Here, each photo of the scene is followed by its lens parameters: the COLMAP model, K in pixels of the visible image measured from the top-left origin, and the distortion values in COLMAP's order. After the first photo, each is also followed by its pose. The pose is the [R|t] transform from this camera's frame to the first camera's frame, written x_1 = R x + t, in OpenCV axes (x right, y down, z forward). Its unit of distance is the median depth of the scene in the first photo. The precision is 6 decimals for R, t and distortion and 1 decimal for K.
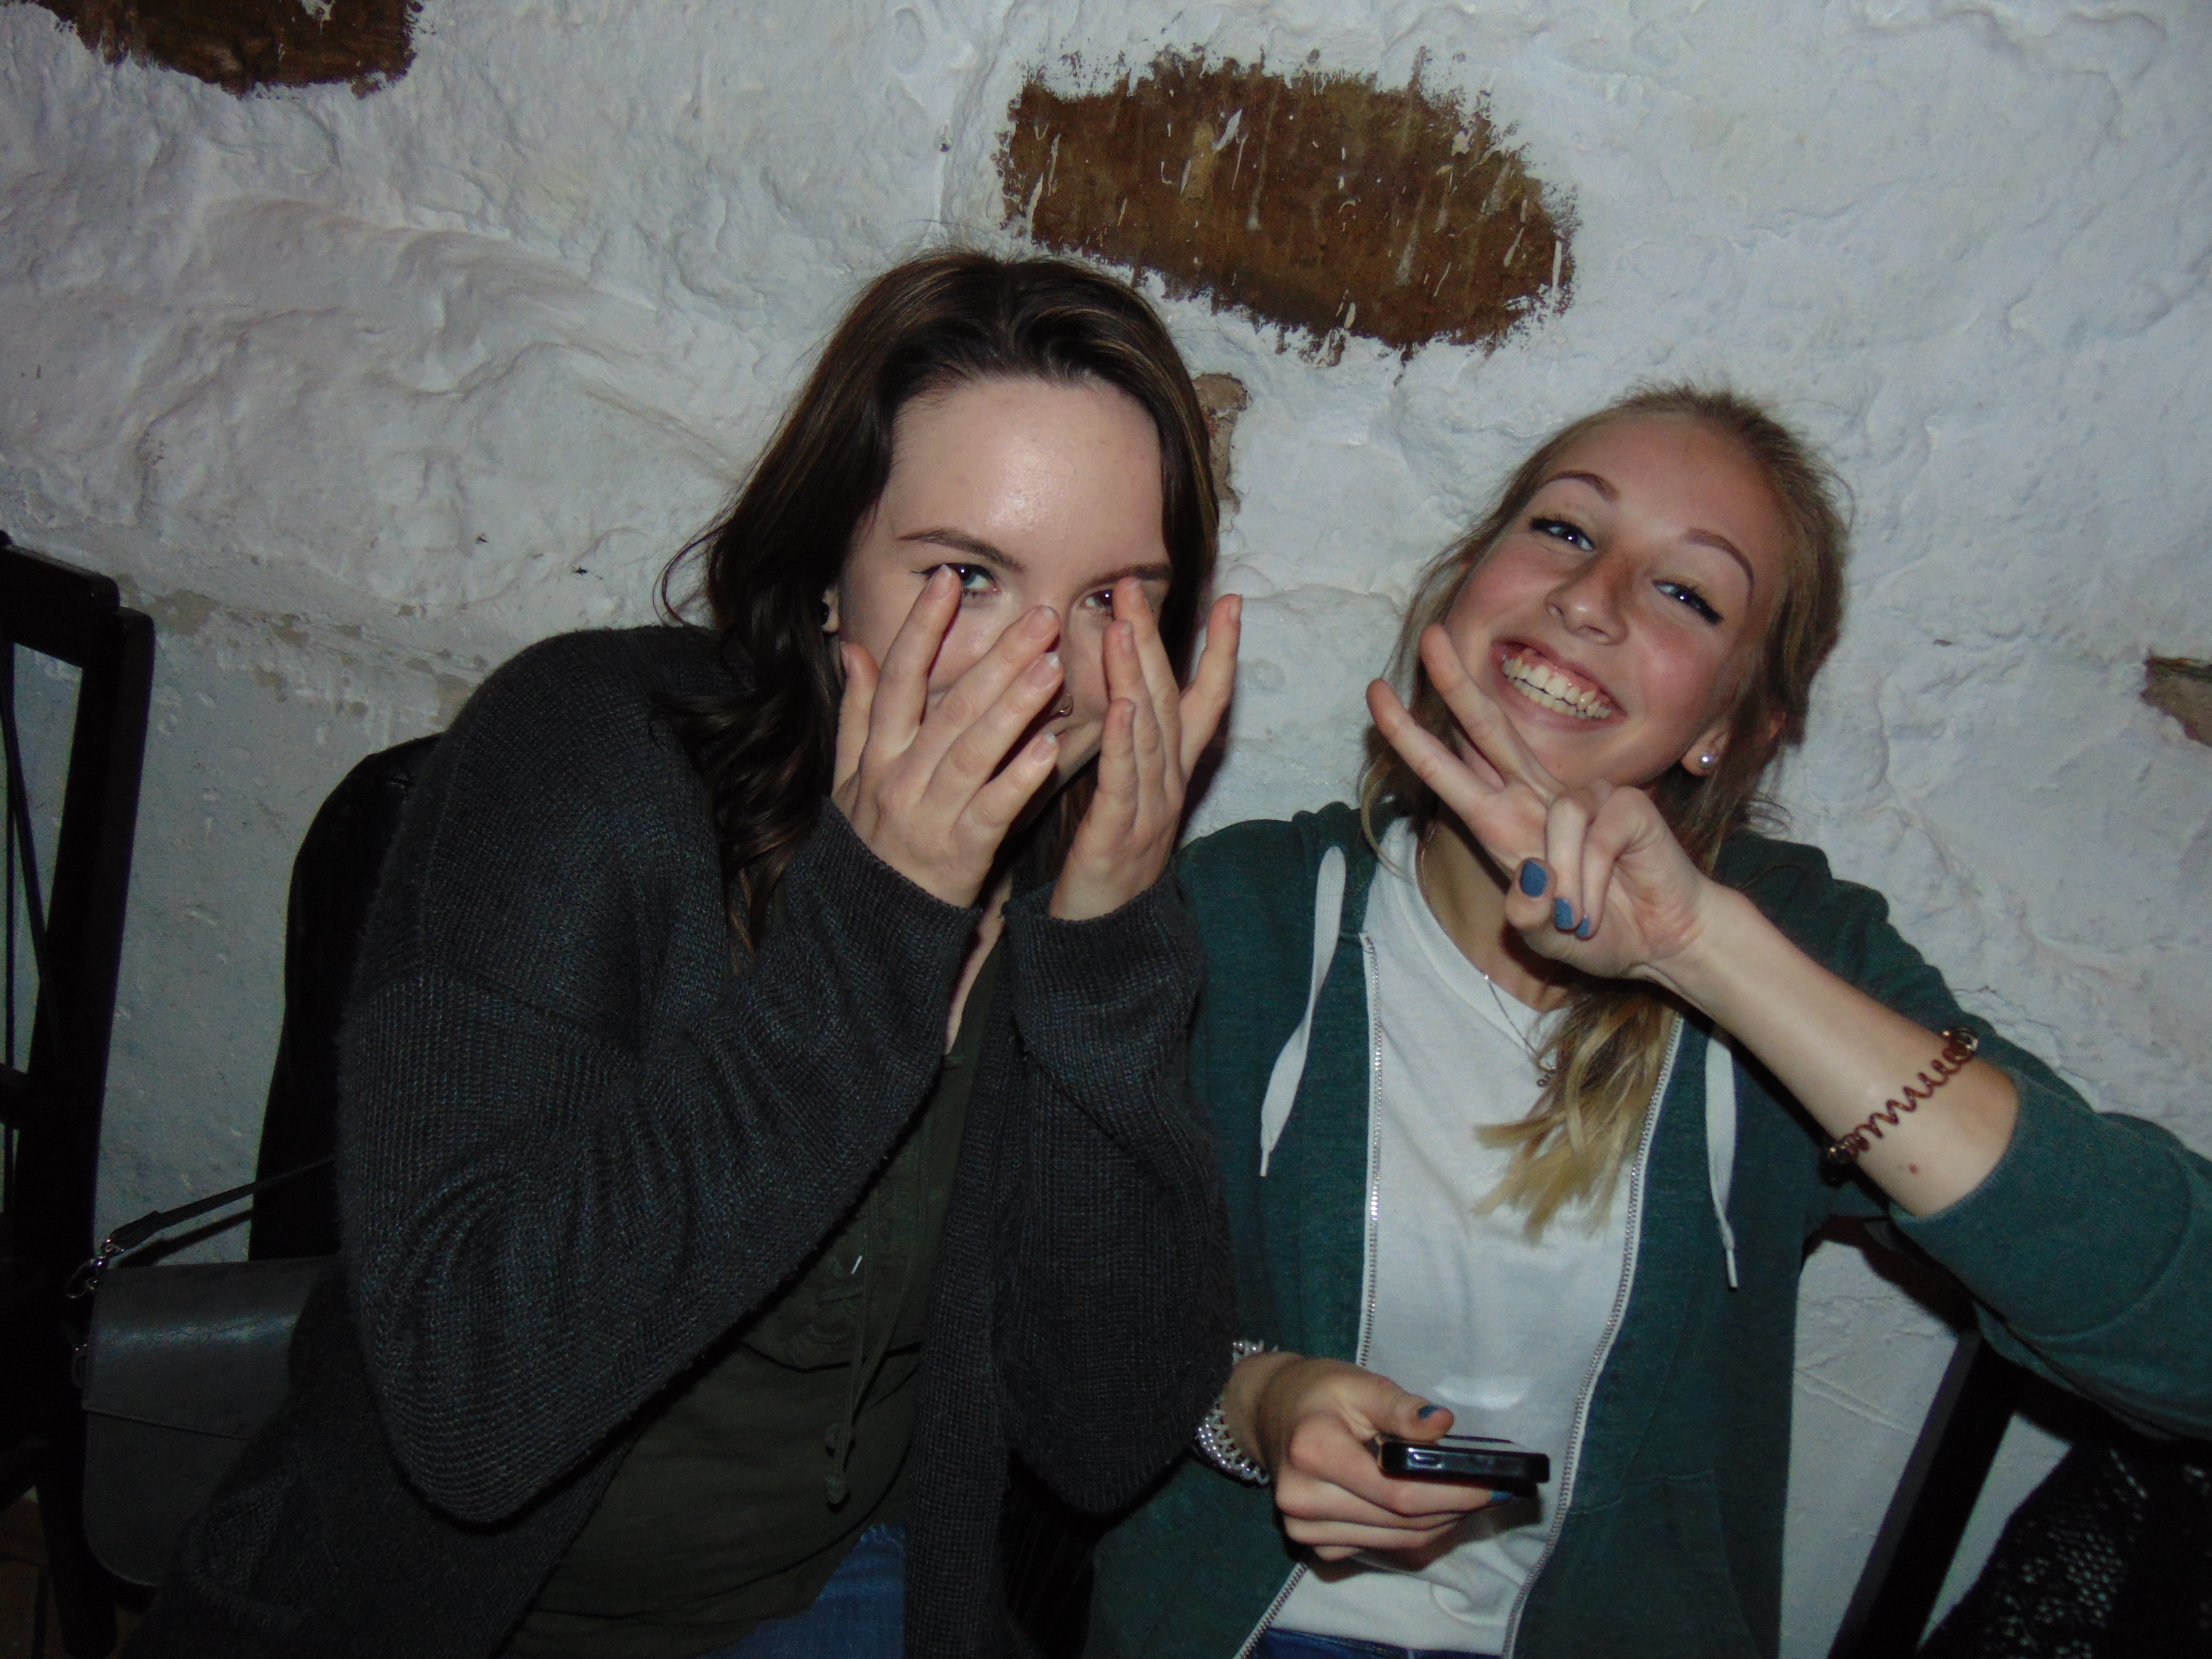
lens RADIAL K [[1707.8, 0, 1113.4], [0, 1707.8, 824.6], [0, 0, 1]] dist [0.017433, -0.005588]
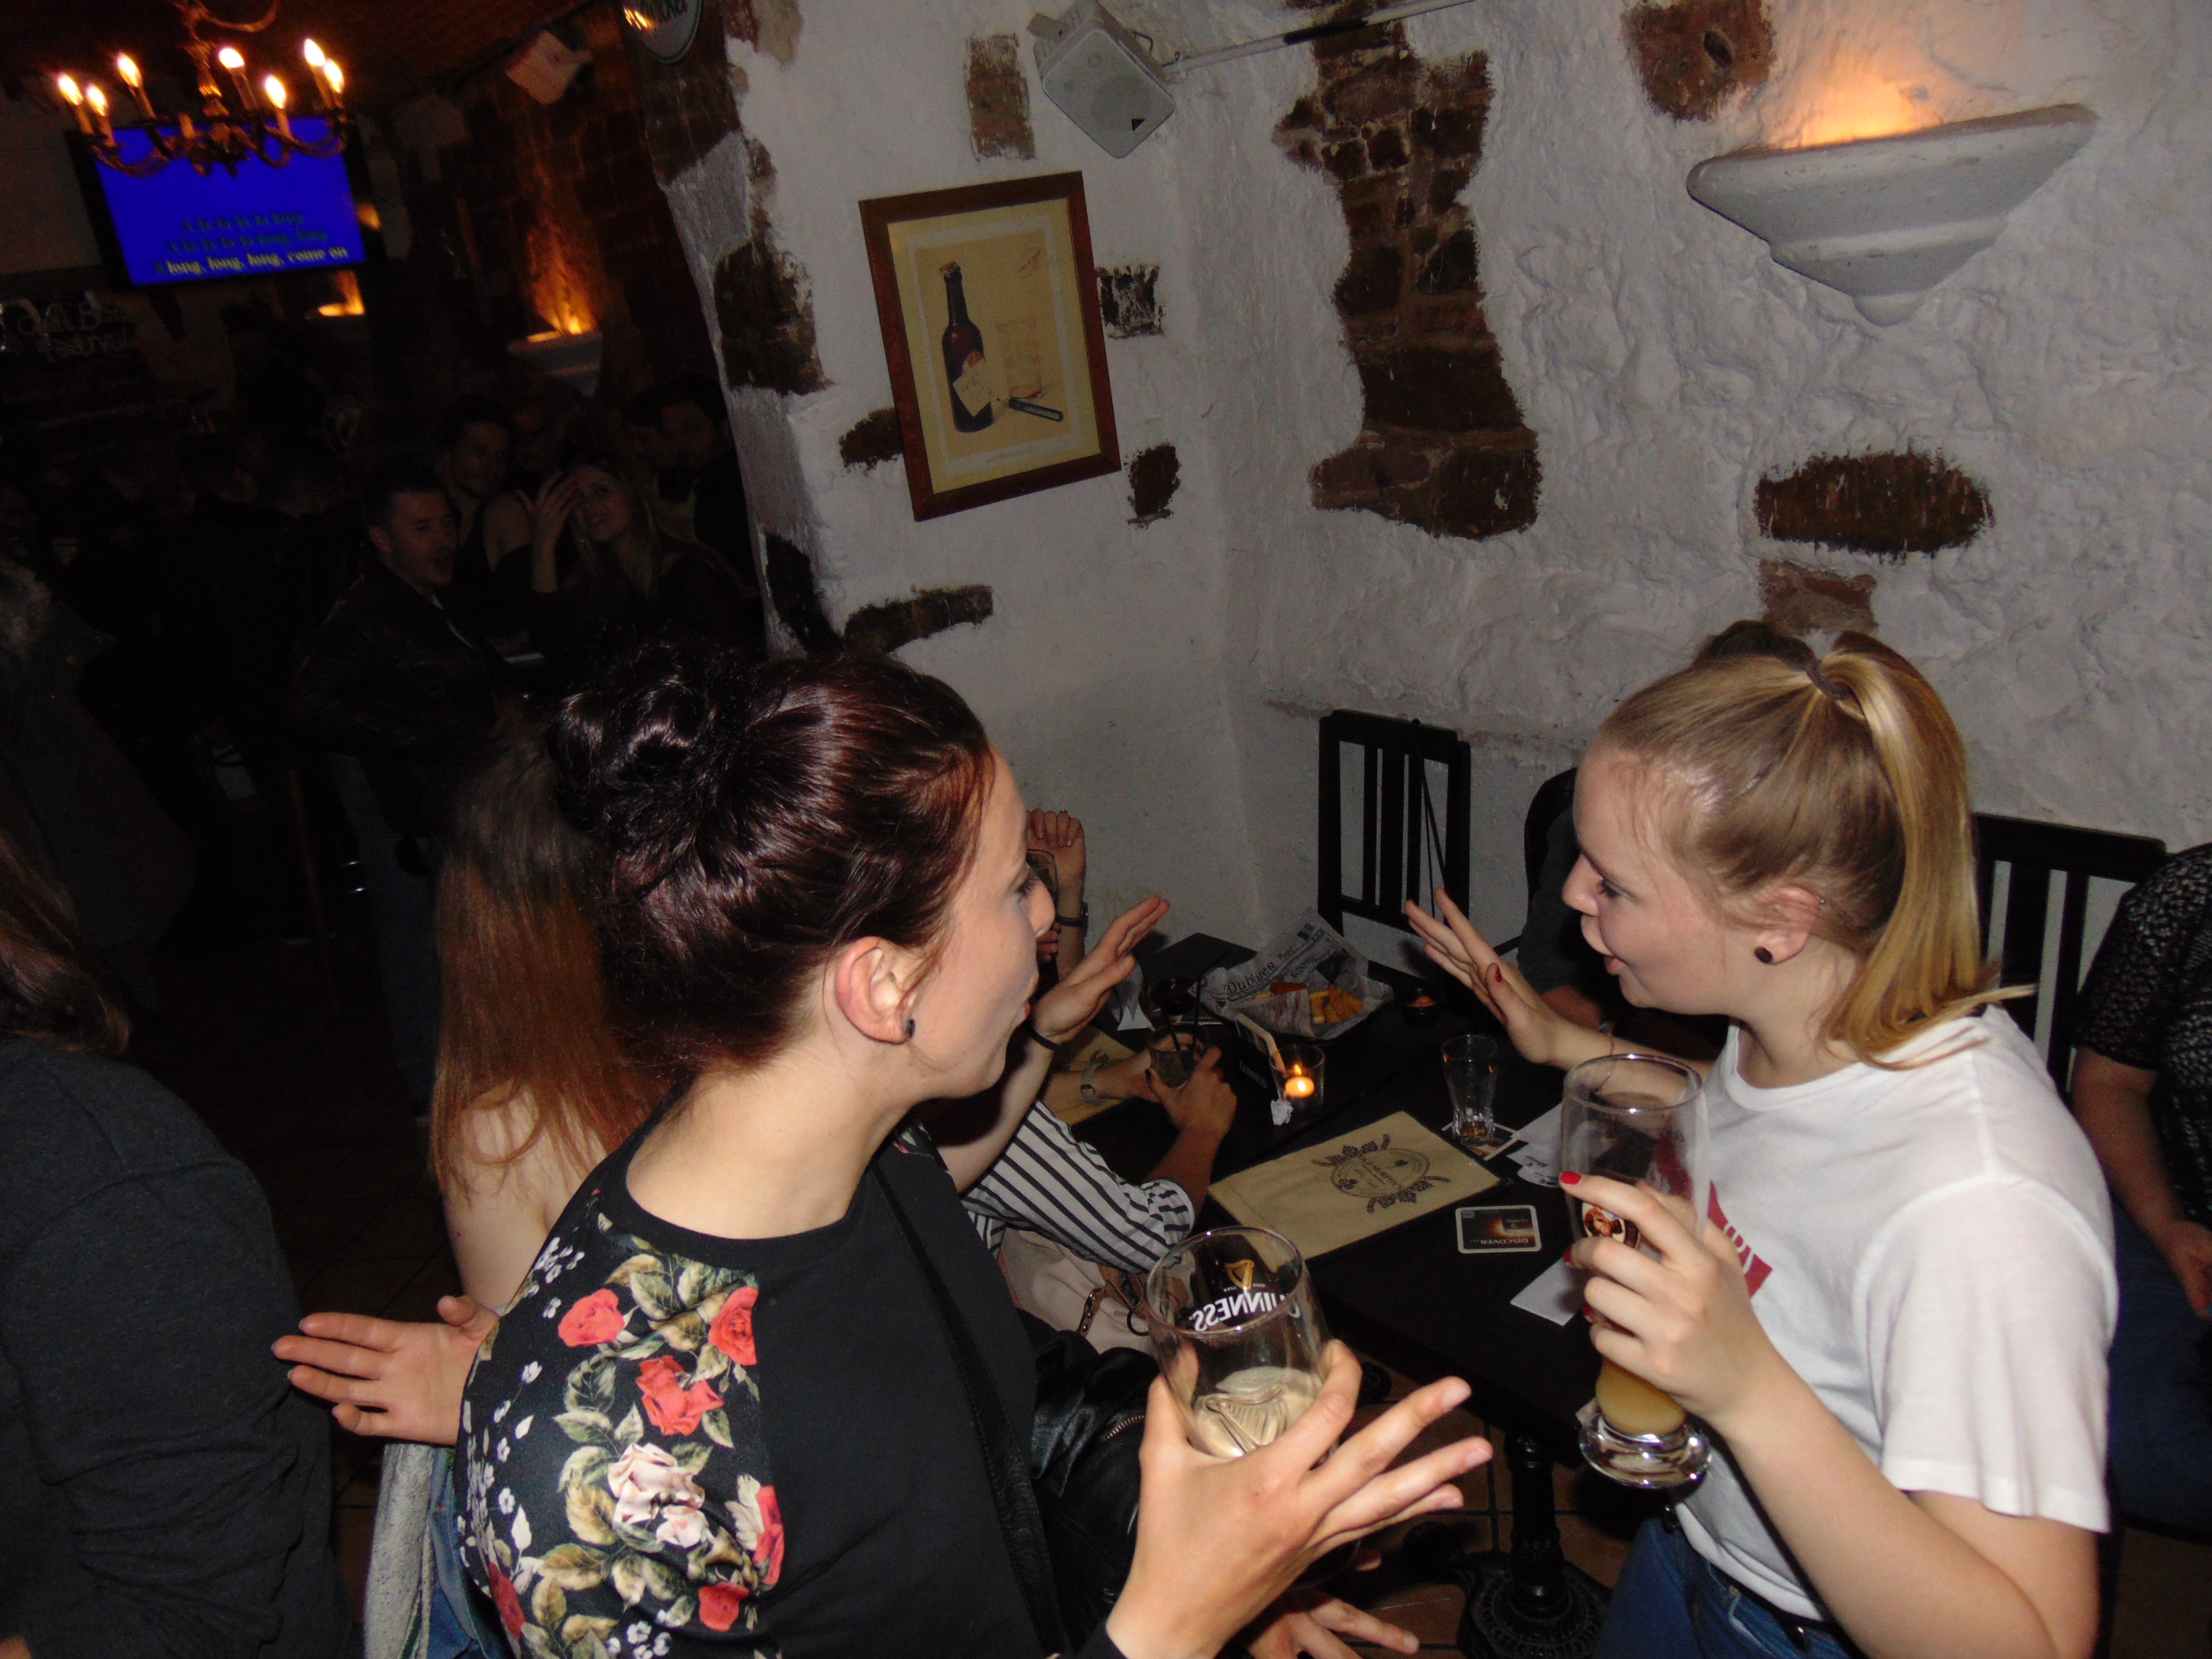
lens RADIAL K [[1707.8, 0, 1105.4], [0, 1707.8, 824.4], [0, 0, 1]] dist [0.017433, -0.005588]
pose [[0.743393, -0.109733, -0.659792, 0.757882], [0.080053, 0.993956, -0.075113, 0.159452], [0.664047, 0.003020, 0.747685, -1.359815]]
